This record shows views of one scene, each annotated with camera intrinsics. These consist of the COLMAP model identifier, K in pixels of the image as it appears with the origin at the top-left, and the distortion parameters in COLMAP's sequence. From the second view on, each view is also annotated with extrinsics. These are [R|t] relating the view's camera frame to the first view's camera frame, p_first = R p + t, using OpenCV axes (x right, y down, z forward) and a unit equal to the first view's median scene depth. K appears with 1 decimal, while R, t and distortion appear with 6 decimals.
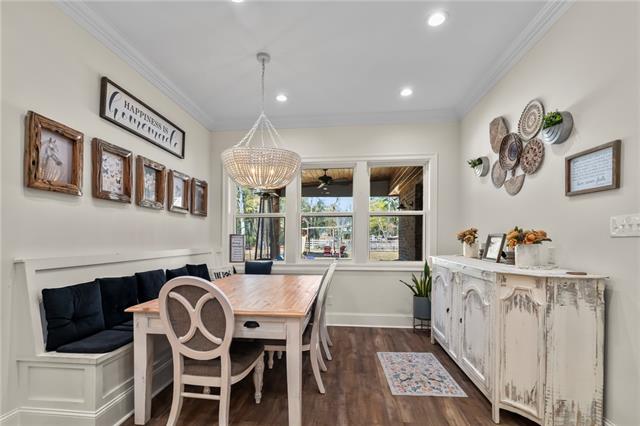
lens RADIAL K [[296.8, 0, 312.0], [0, 296.8, 239.3], [0, 0, 1]] dist [-0.005833, 0.000940]
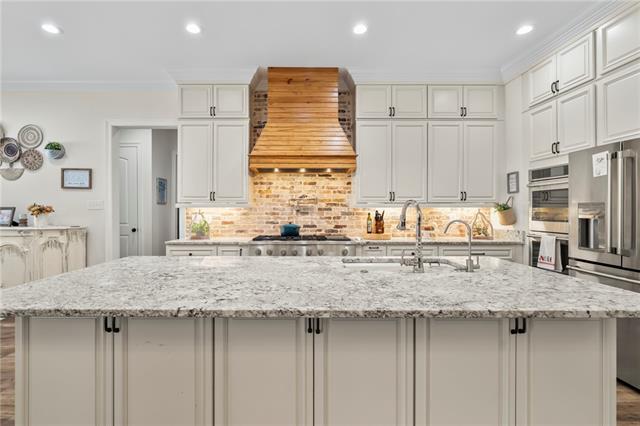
lens RADIAL K [[296.8, 0, 308.4], [0, 296.8, 210.8], [0, 0, 1]] dist [-0.005833, 0.000940]
pose [[-0.143513, 0.001239, 0.989648, -1.242482], [0.004667, 0.999989, -0.000575, 0.009610], [-0.989637, 0.004537, -0.143517, -0.304940]]
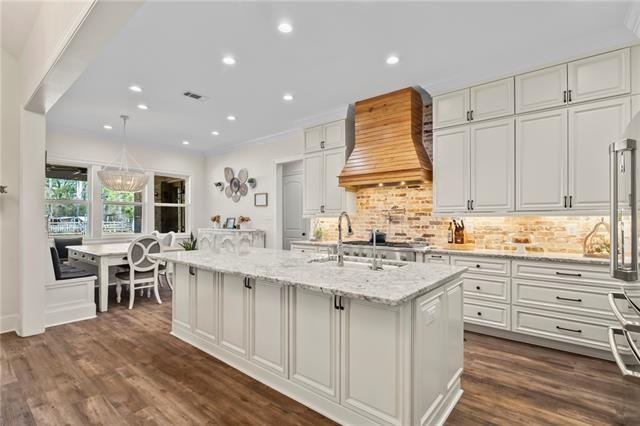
lens RADIAL K [[308.3, 0, 324.8], [0, 308.3, 220.0], [0, 0, 1]] dist [-0.006553, -0.000247]
pose [[0.520116, 0.000999, 0.854095, -1.483792], [0.003085, 0.999991, -0.003049, 0.011905], [-0.854090, 0.004221, 0.520108, -1.280449]]
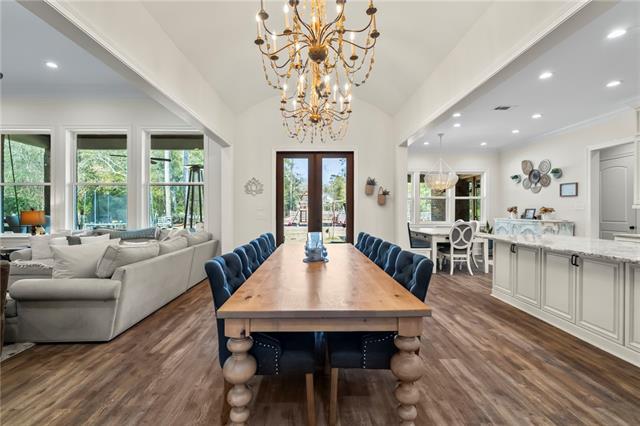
lens RADIAL K [[296.8, 0, 310.0], [0, 296.8, 211.9], [0, 0, 1]] dist [-0.005833, 0.000940]
pose [[0.990457, 0.001639, 0.137809, -2.063986], [-0.001701, 0.999998, 0.000330, 0.015345], [-0.137808, -0.000562, 0.990459, -1.627153]]
